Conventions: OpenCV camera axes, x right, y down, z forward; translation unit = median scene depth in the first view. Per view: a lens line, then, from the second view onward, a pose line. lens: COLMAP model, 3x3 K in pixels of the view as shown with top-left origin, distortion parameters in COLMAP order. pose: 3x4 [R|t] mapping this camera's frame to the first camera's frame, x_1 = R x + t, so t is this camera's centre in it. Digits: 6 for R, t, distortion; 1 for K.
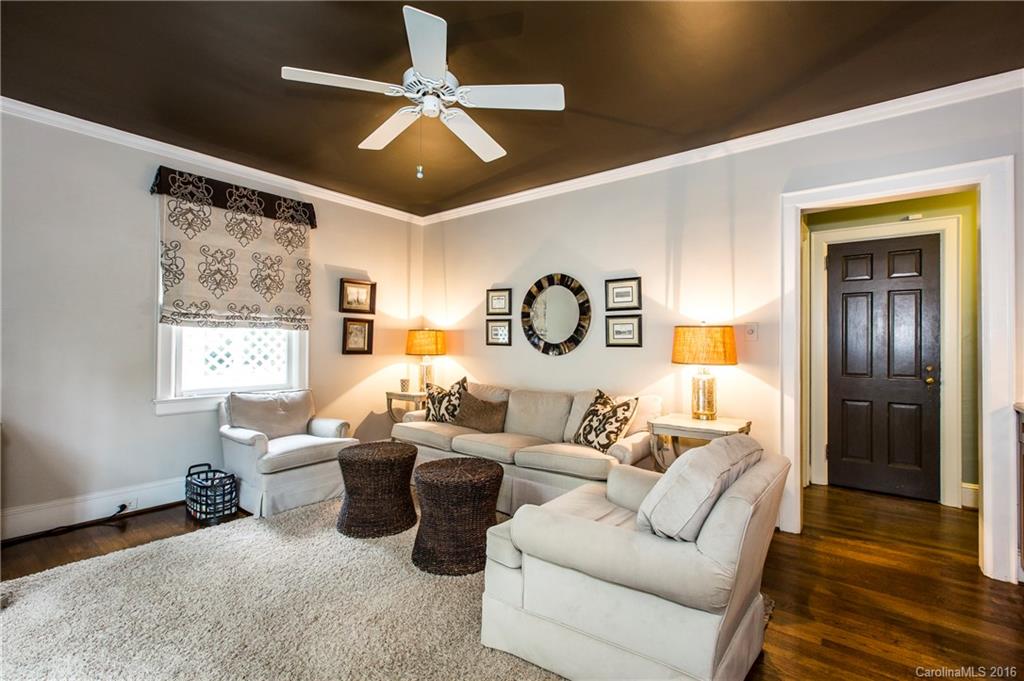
lens RADIAL K [[462.8, 0, 512.0], [0, 462.8, 351.0], [0, 0, 1]] dist [-0.000318, -0.000038]
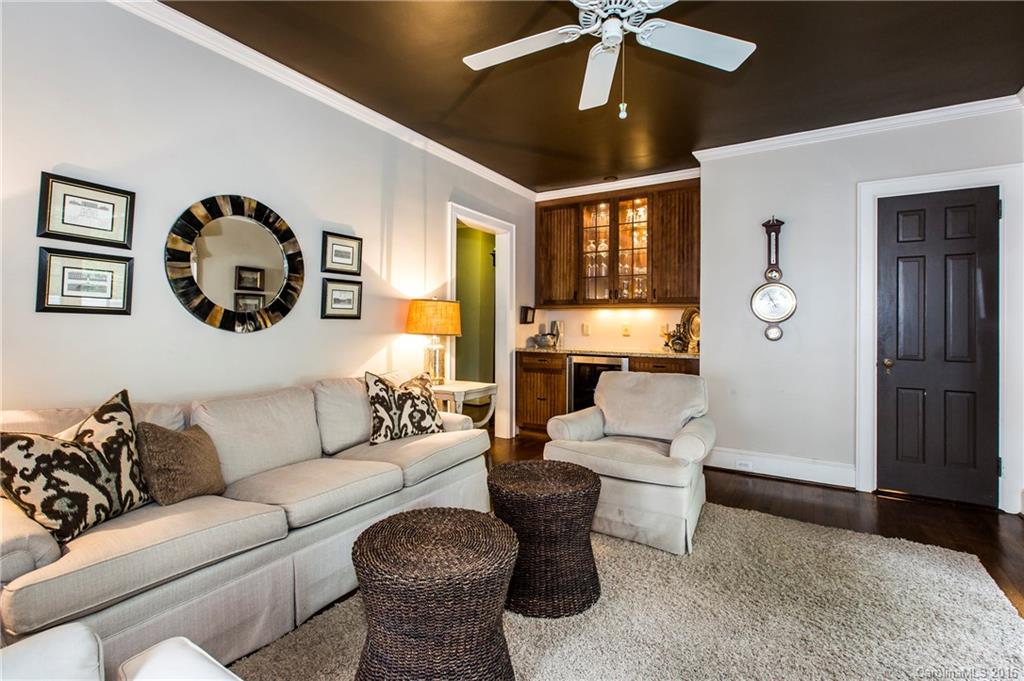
lens RADIAL K [[476.9, 0, 512.3], [0, 476.9, 324.8], [0, 0, 1]] dist [0.000016, 0.000000]
pose [[-0.089415, 0.005367, 0.995980, -0.581167], [0.018271, 0.999826, -0.003747, 0.009338], [-0.995827, 0.017863, -0.089497, 0.736175]]
